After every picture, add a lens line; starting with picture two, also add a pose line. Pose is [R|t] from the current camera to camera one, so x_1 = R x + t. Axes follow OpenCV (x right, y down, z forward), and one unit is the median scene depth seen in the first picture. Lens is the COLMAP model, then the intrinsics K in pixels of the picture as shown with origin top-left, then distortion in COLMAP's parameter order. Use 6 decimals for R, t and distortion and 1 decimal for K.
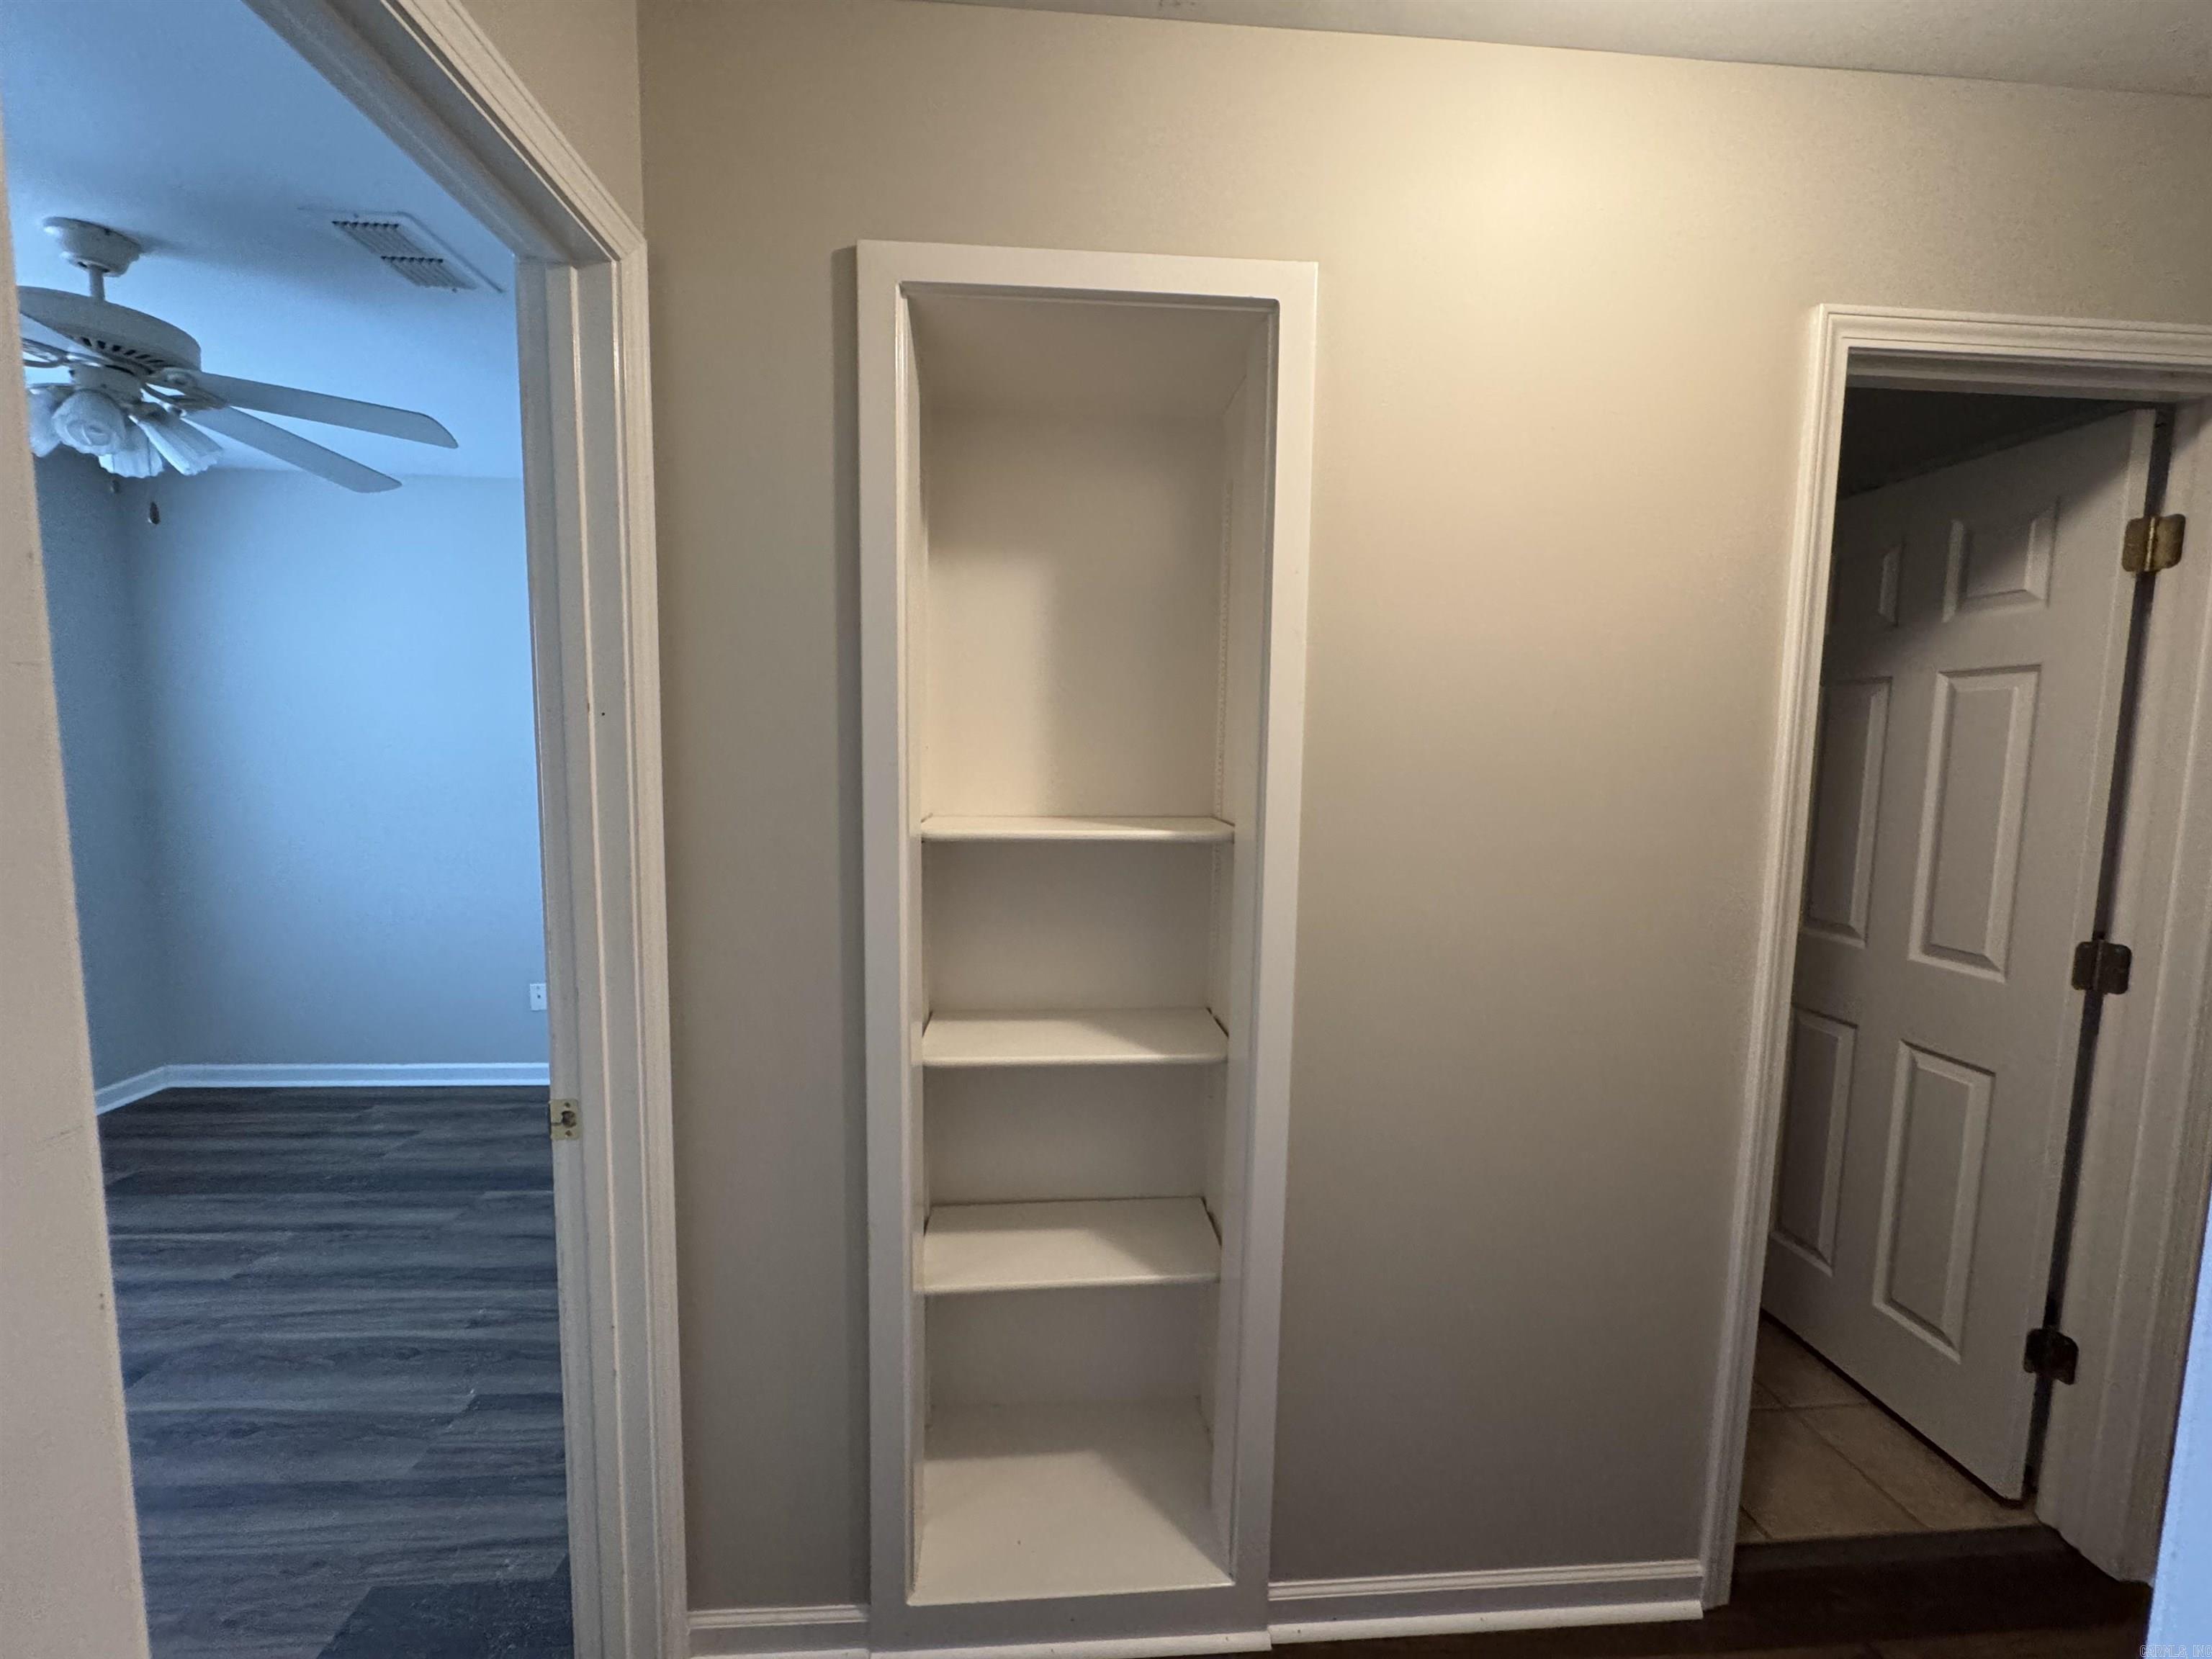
lens RADIAL K [[885.7, 0, 1104.2], [0, 885.7, 831.5], [0, 0, 1]] dist [-0.001689, -0.000298]
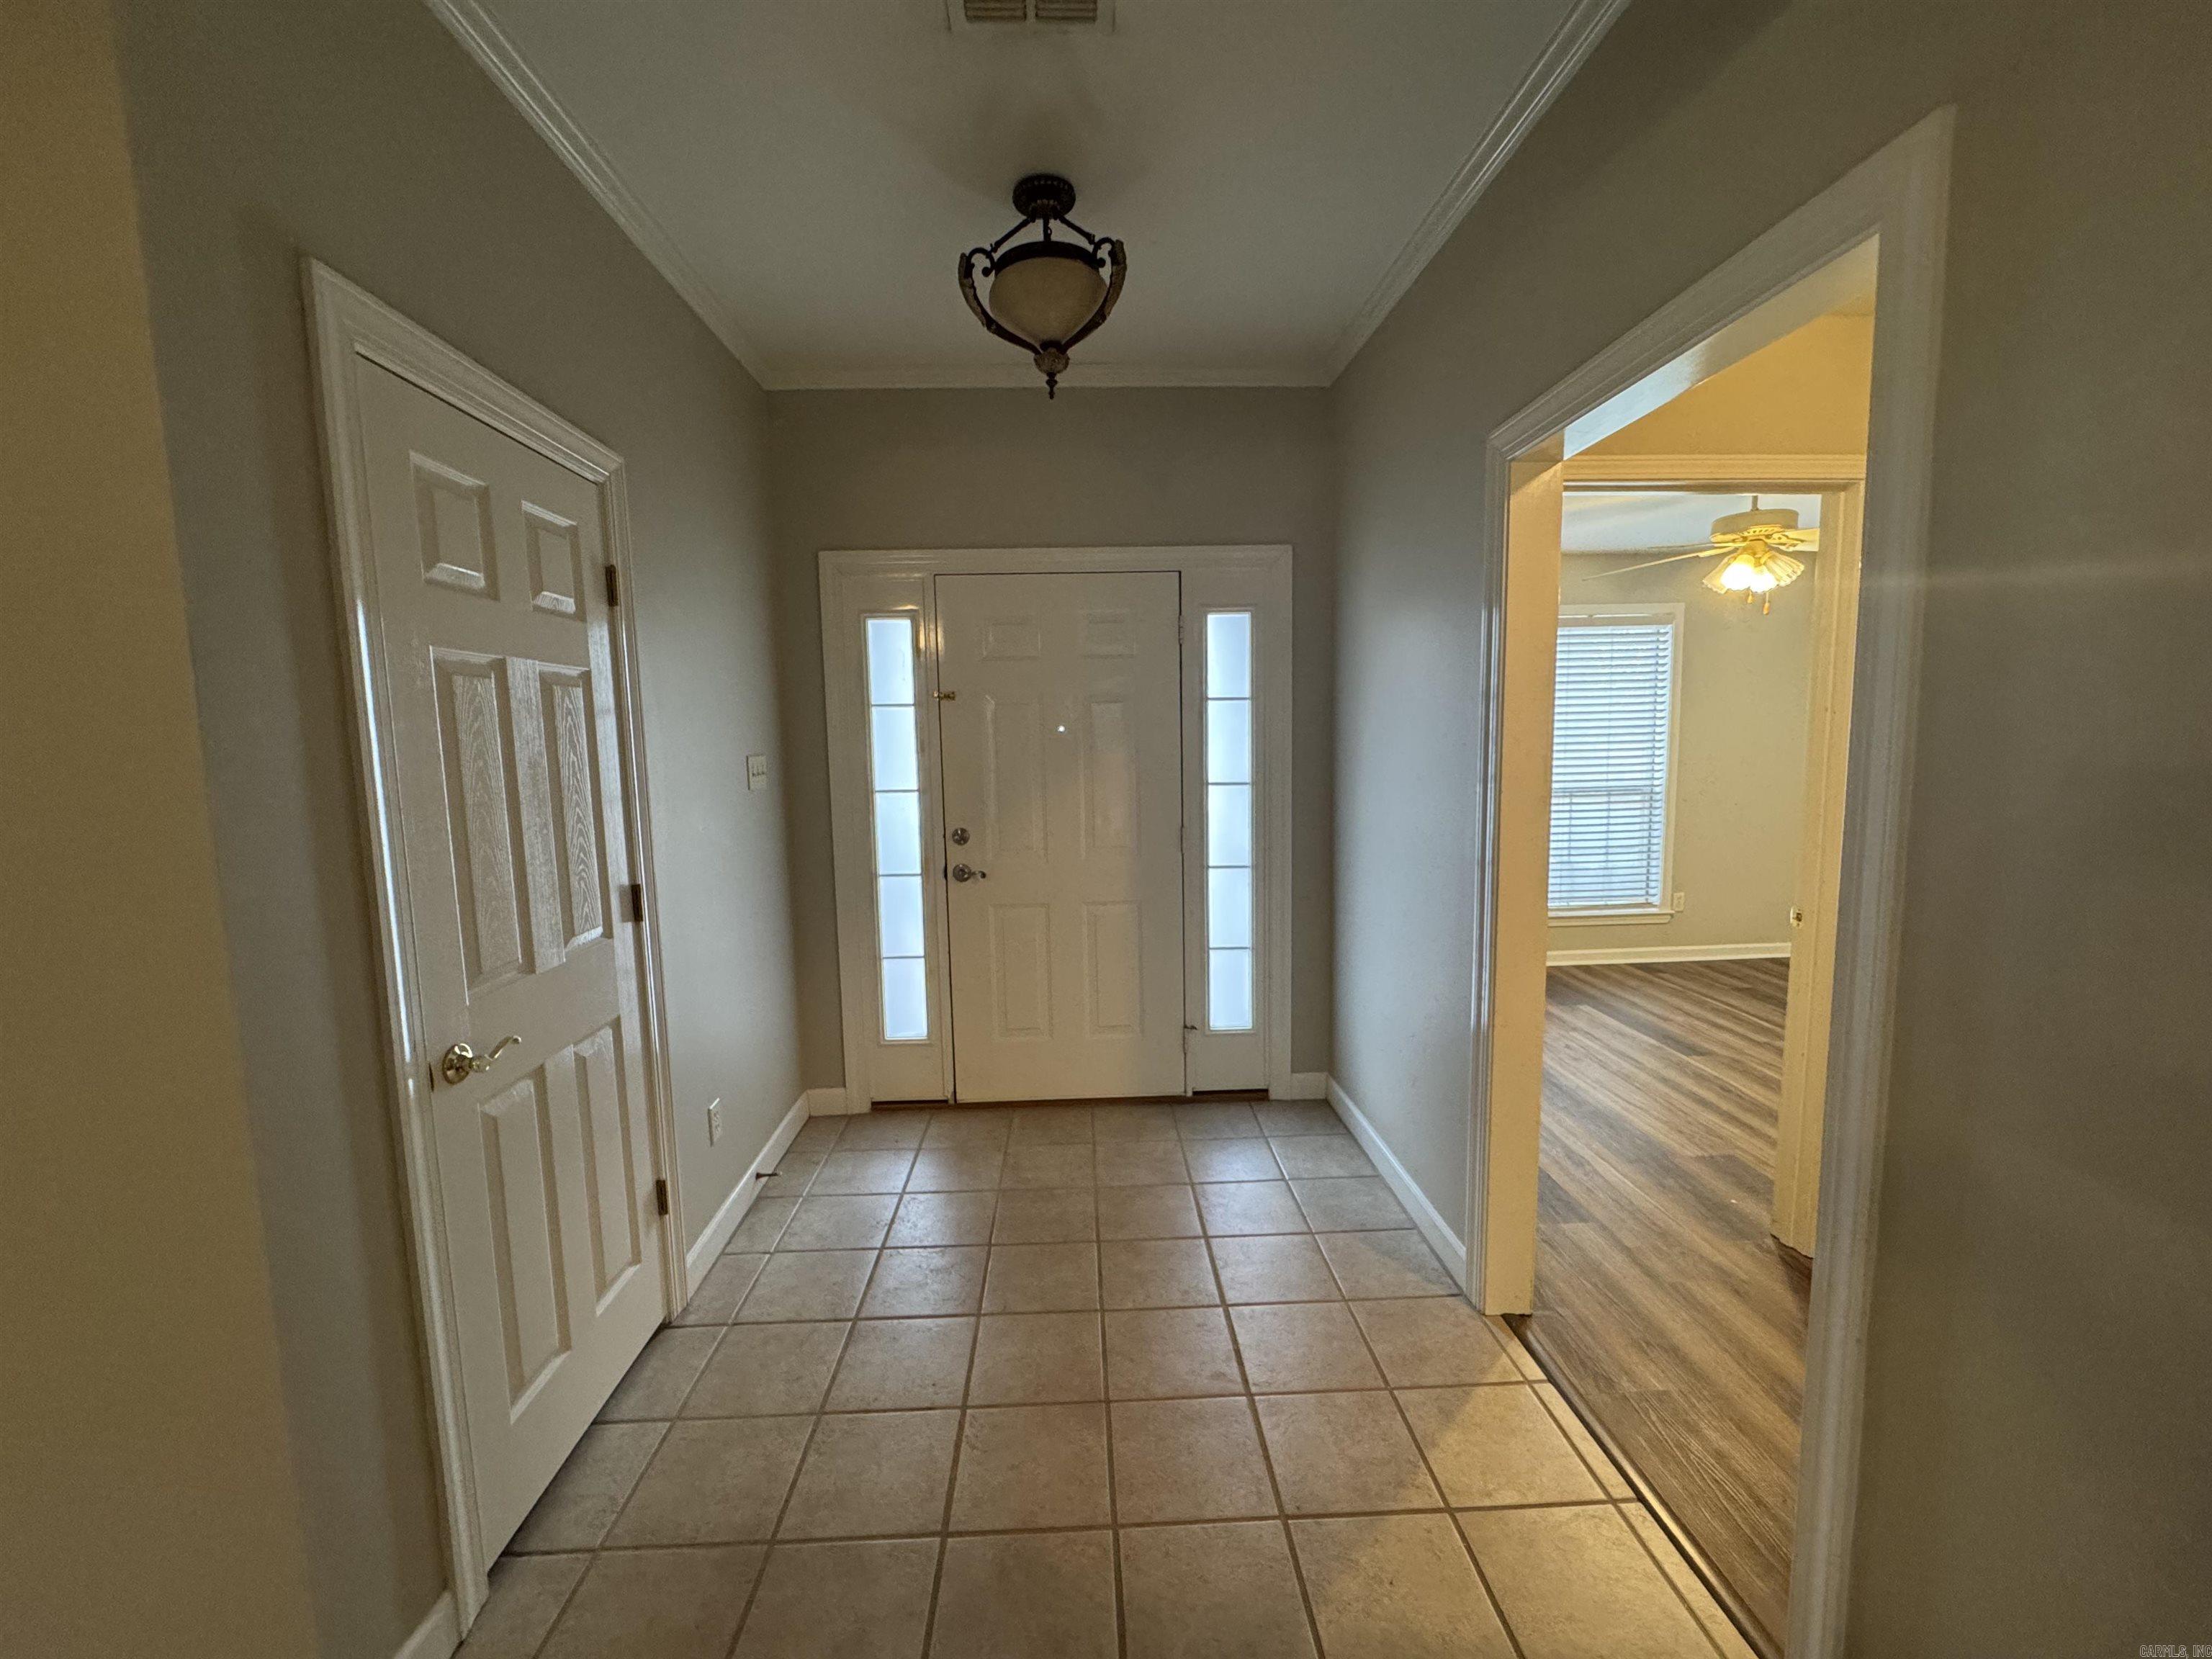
lens RADIAL K [[885.7, 0, 1104.2], [0, 885.7, 831.5], [0, 0, 1]] dist [-0.001689, -0.000298]
pose [[-0.024369, 0.093837, -0.995289, 0.620025], [-0.075230, 0.992590, 0.095424, 0.028098], [0.996868, 0.077201, -0.017129, -0.239714]]
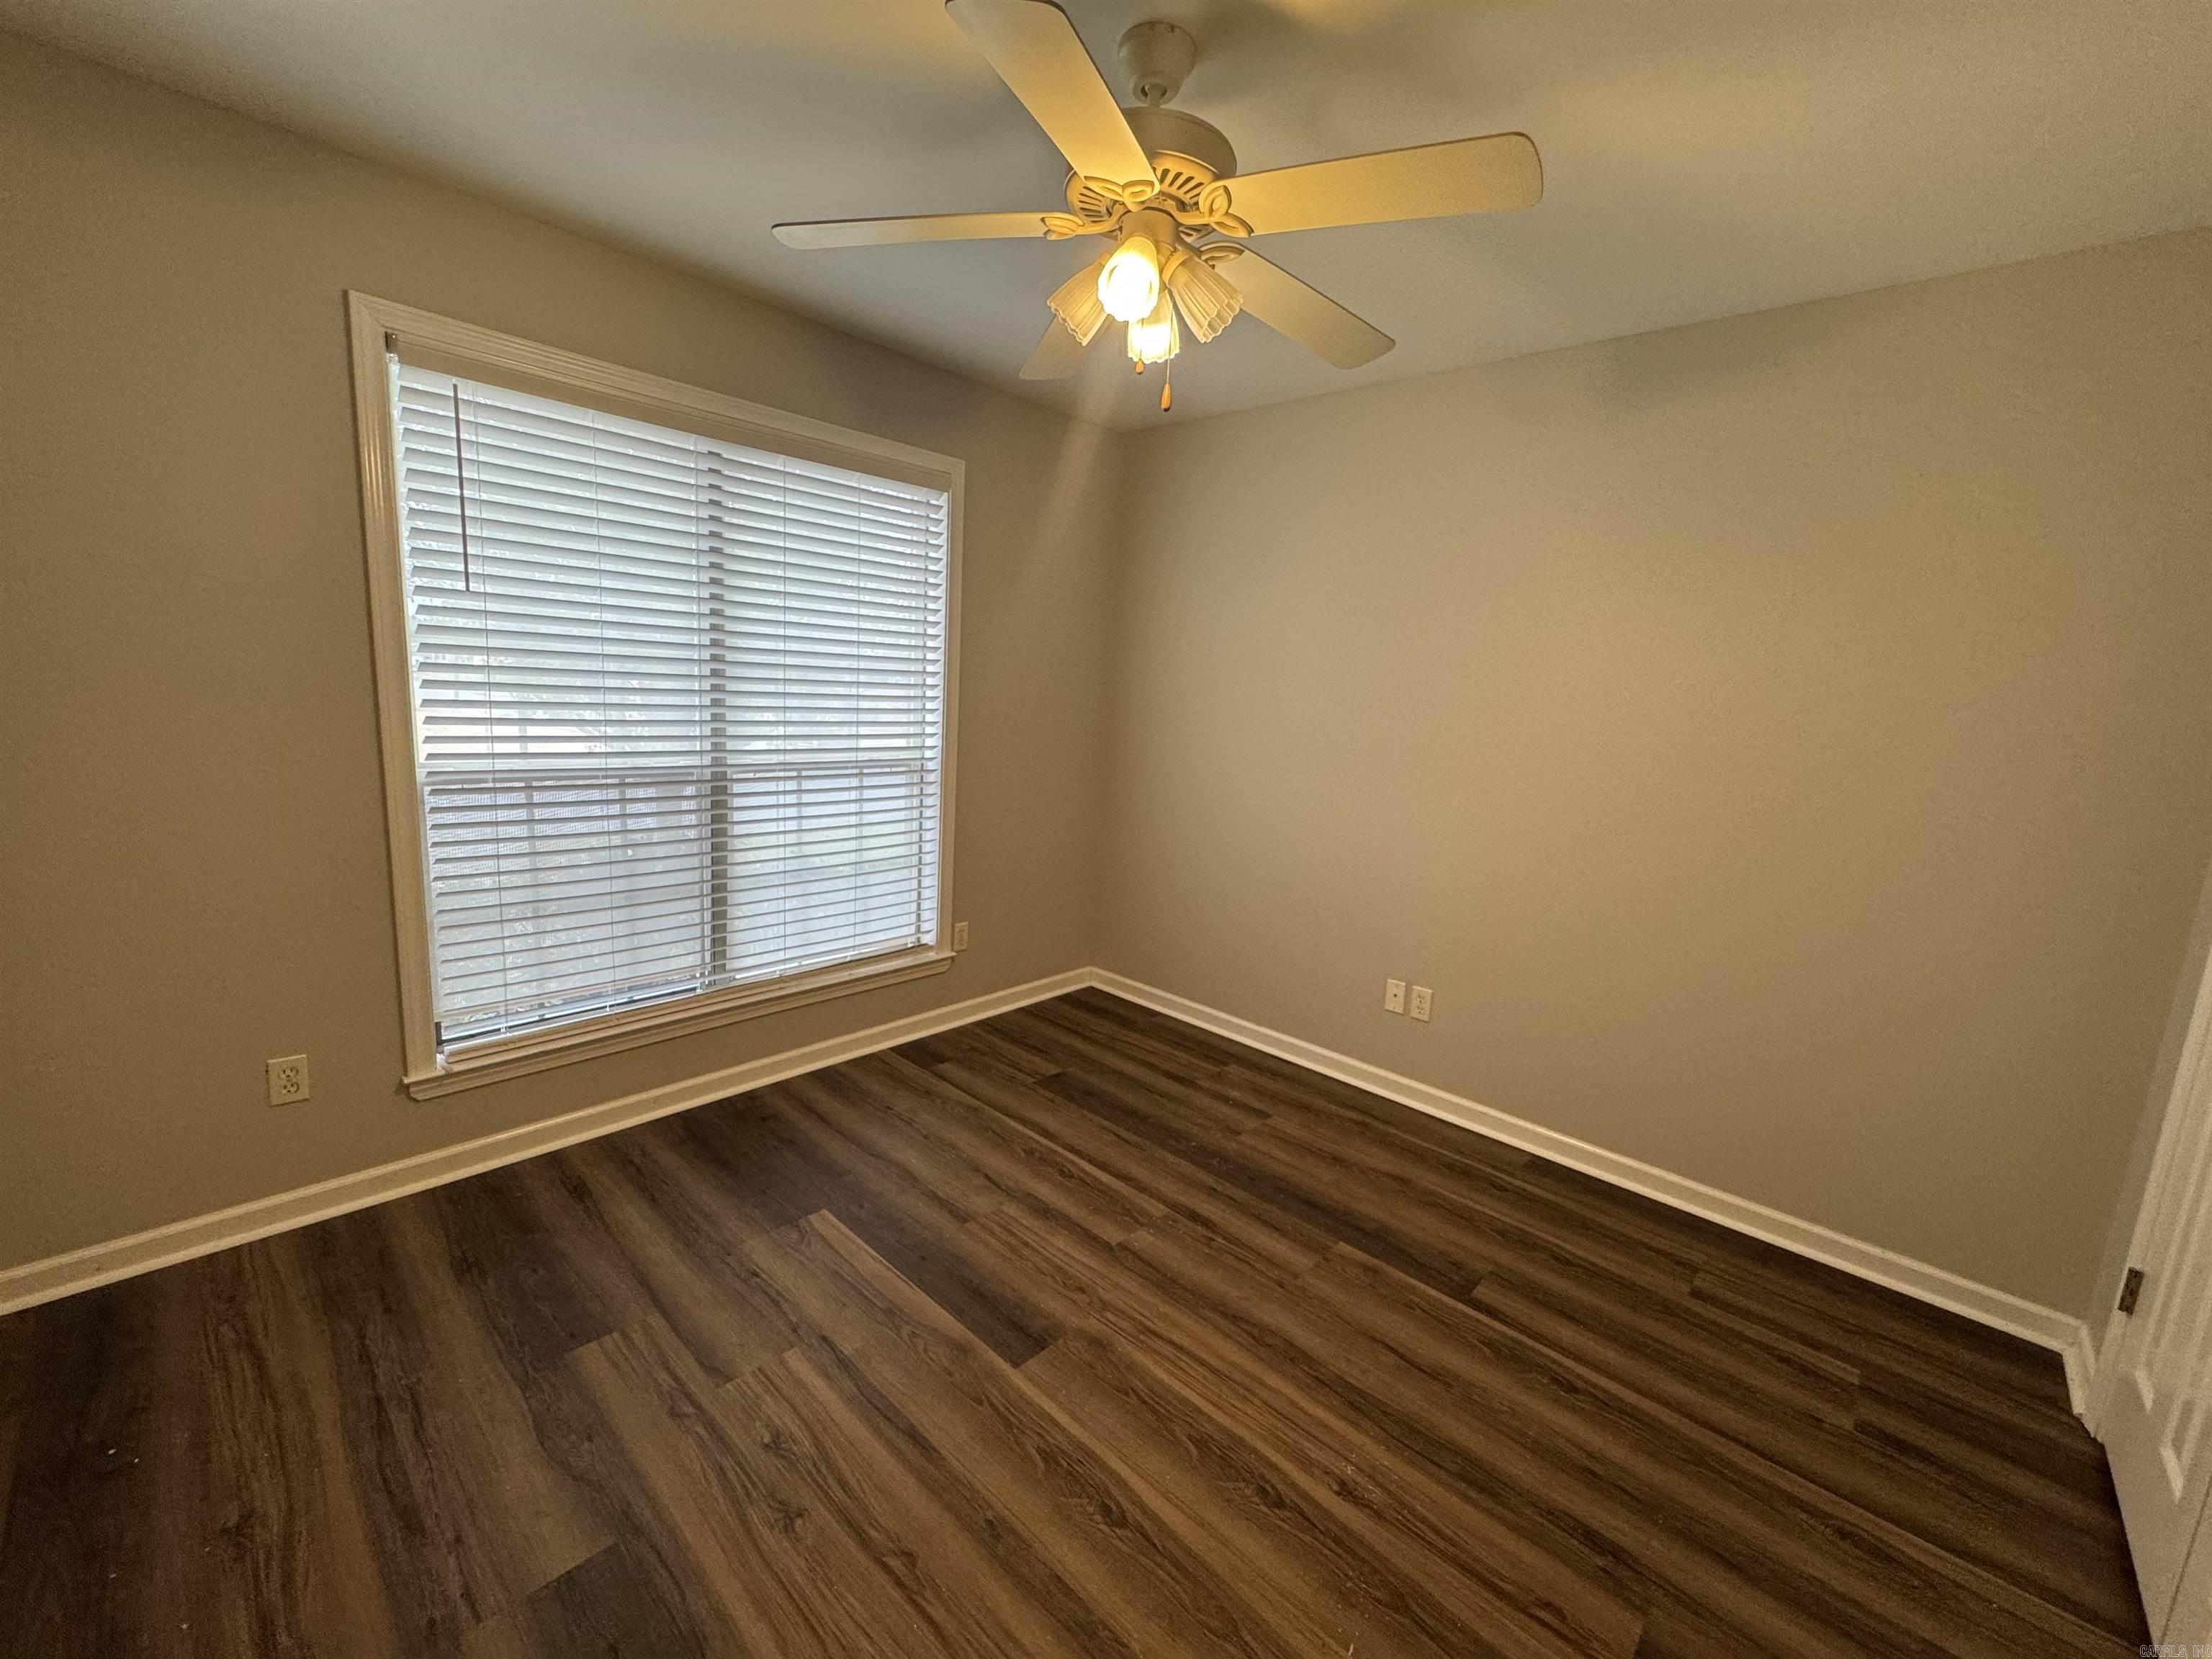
lens RADIAL K [[885.7, 0, 1104.2], [0, 885.7, 831.5], [0, 0, 1]] dist [-0.001689, -0.000298]
pose [[0.682143, 0.142493, -0.717201, -0.327198], [-0.116226, 0.989489, 0.086046, -0.012718], [0.721923, 0.024662, 0.691534, 0.278609]]
